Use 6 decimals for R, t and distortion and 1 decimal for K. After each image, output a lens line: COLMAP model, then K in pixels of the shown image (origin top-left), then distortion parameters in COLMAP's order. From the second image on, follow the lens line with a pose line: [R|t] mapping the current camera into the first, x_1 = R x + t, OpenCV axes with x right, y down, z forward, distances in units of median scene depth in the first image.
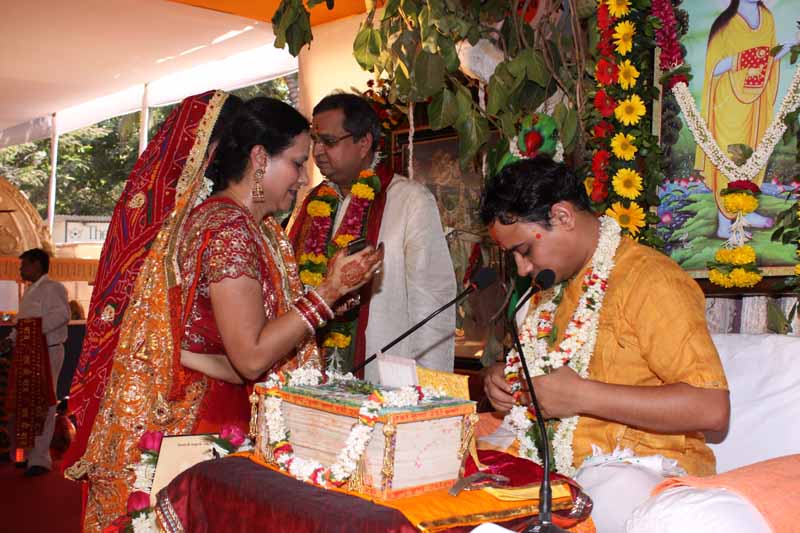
lens RADIAL K [[913.1, 0, 400.8], [0, 913.1, 270.2], [0, 0, 1]] dist [-0.094464, 0.060223]
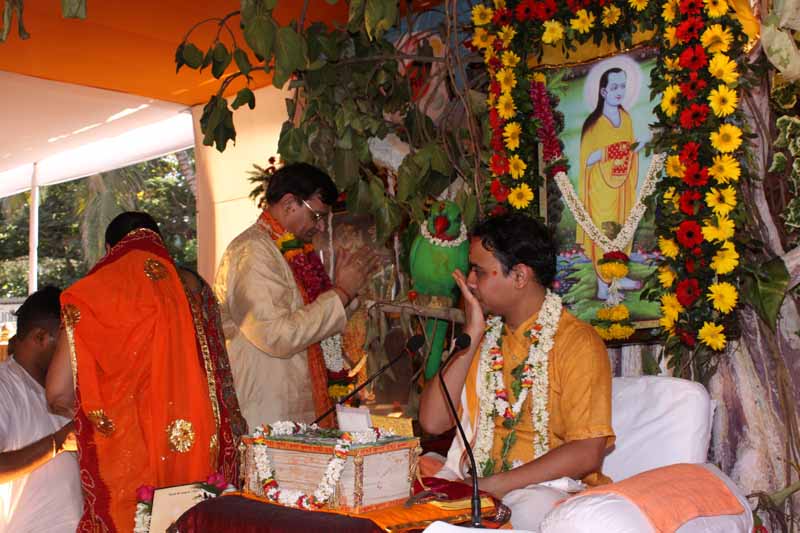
lens RADIAL K [[927.7, 0, 397.4], [0, 927.7, 268.3], [0, 0, 1]] dist [-0.109404, 0.158733]
pose [[0.993035, -0.043672, 0.109428, -0.048054], [0.051647, 0.996128, -0.071141, -0.003019], [-0.105897, 0.076297, 0.991446, -0.193807]]
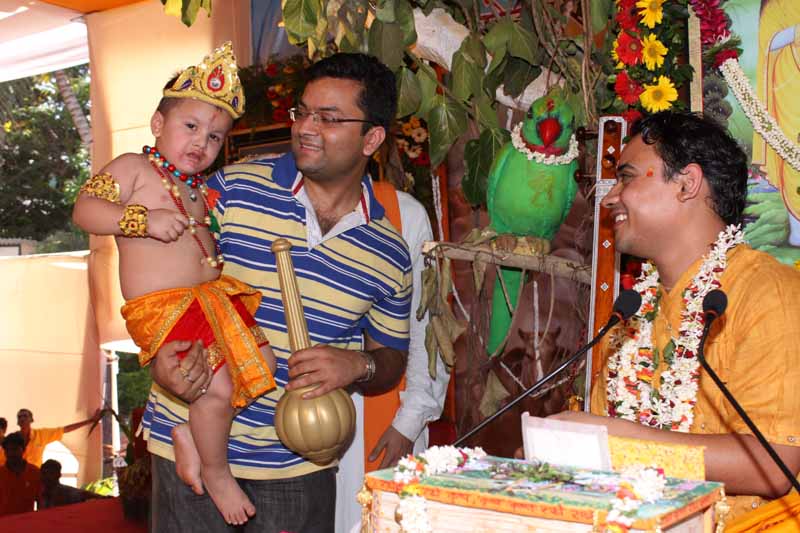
lens RADIAL K [[1023.2, 0, 401.5], [0, 1023.2, 265.3], [0, 0, 1]] dist [-0.051515, 0.030727]
pose [[0.978711, -0.022359, 0.204020, -0.177840], [0.027915, 0.999313, -0.024393, -0.005668], [-0.203334, 0.029569, 0.978663, 0.163203]]
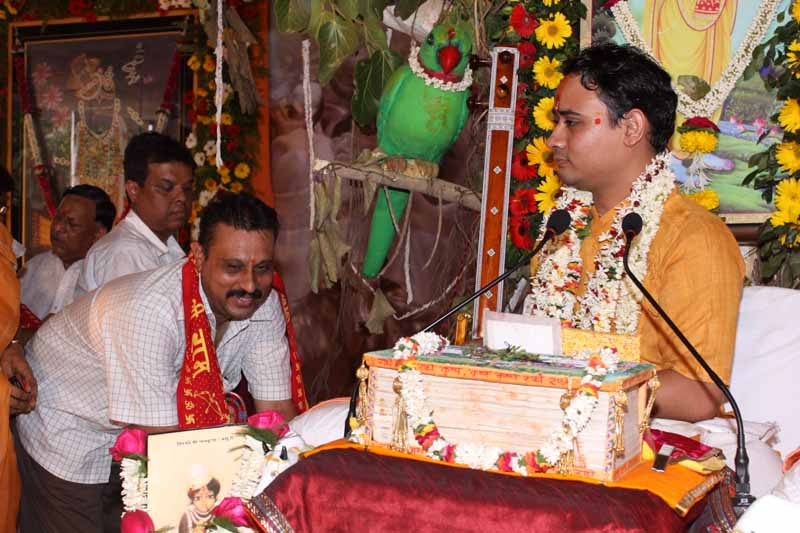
lens RADIAL K [[1156.5, 0, 400.9], [0, 1156.5, 266.3], [0, 0, 1]] dist [-0.025726, 0.043013]
pose [[0.920032, -0.004118, 0.391823, -0.326261], [-0.013157, 0.999056, 0.041393, 0.005002], [-0.391623, -0.043238, 0.919109, 0.048965]]
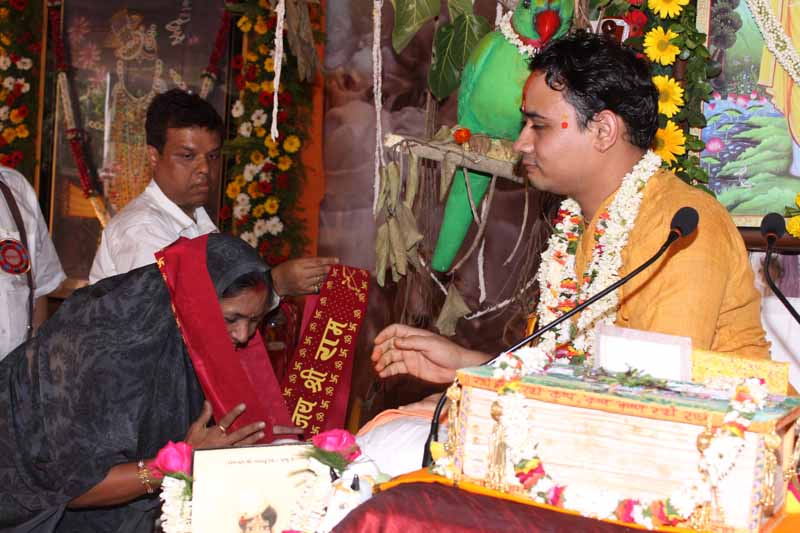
lens RADIAL K [[1246.9, 0, 403.7], [0, 1246.9, 262.6], [0, 0, 1]] dist [-0.019202, 0.094740]
pose [[0.933651, 0.033946, 0.356573, -0.325691], [-0.055556, 0.997176, 0.050538, 0.002530], [-0.353850, -0.066995, 0.932900, 0.113471]]
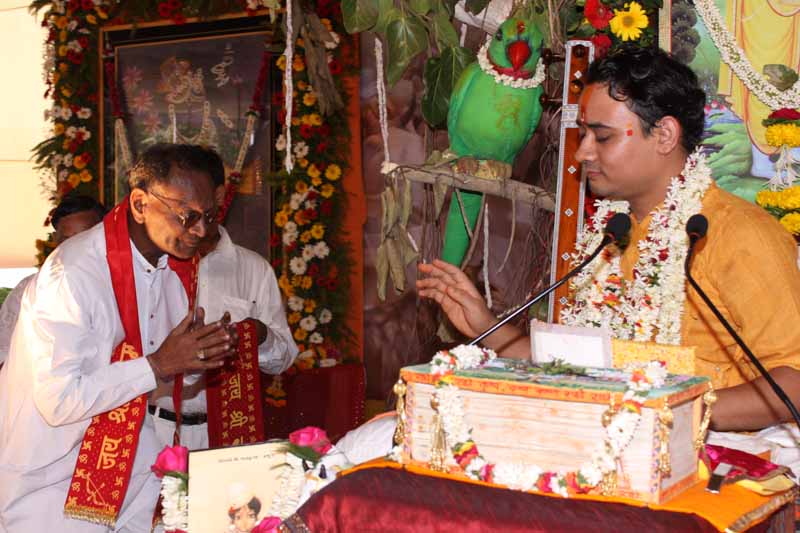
lens RADIAL K [[1198.0, 0, 402.7], [0, 1198.0, 265.1], [0, 0, 1]] dist [-0.009189, -0.020656]
pose [[0.951958, -0.016921, 0.305762, -0.288590], [0.004861, 0.999181, 0.040160, -0.000241], [-0.306191, -0.036745, 0.951261, 0.039183]]
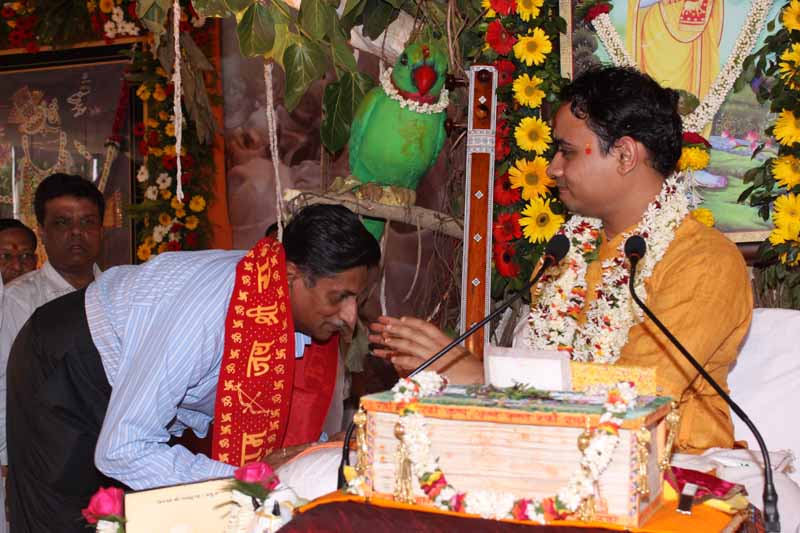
lens RADIAL K [[1200.7, 0, 399.2], [0, 1200.7, 265.7], [0, 0, 1]] dist [-0.012034, 0.016176]
pose [[0.906253, -0.023897, 0.422059, -0.334261], [0.019180, 0.999697, 0.015419, 0.003616], [-0.422300, -0.005878, 0.906437, 0.077529]]
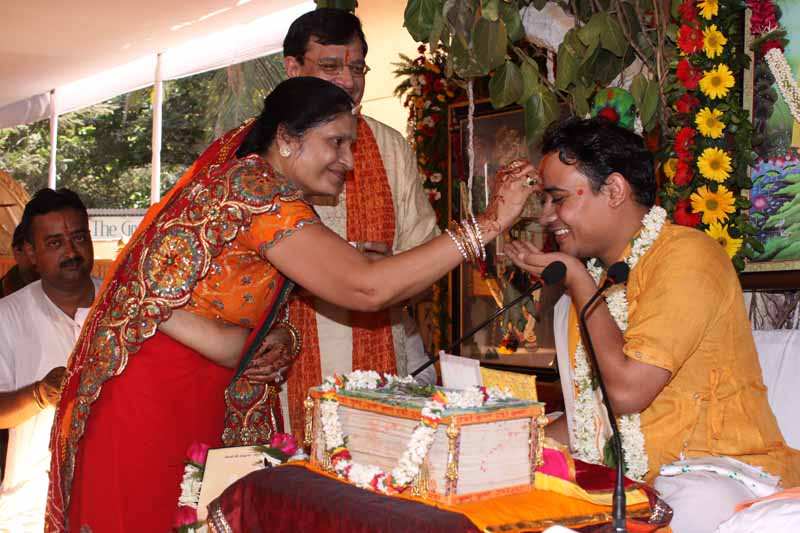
lens RADIAL K [[1082.3, 0, 401.6], [0, 1082.3, 268.4], [0, 0, 1]] dist [-0.054113, 0.066315]
pose [[0.998396, -0.015588, -0.054431, -0.001118], [0.015658, 0.999877, 0.000852, 0.000818], [0.054411, -0.001703, 0.998517, -0.073424]]
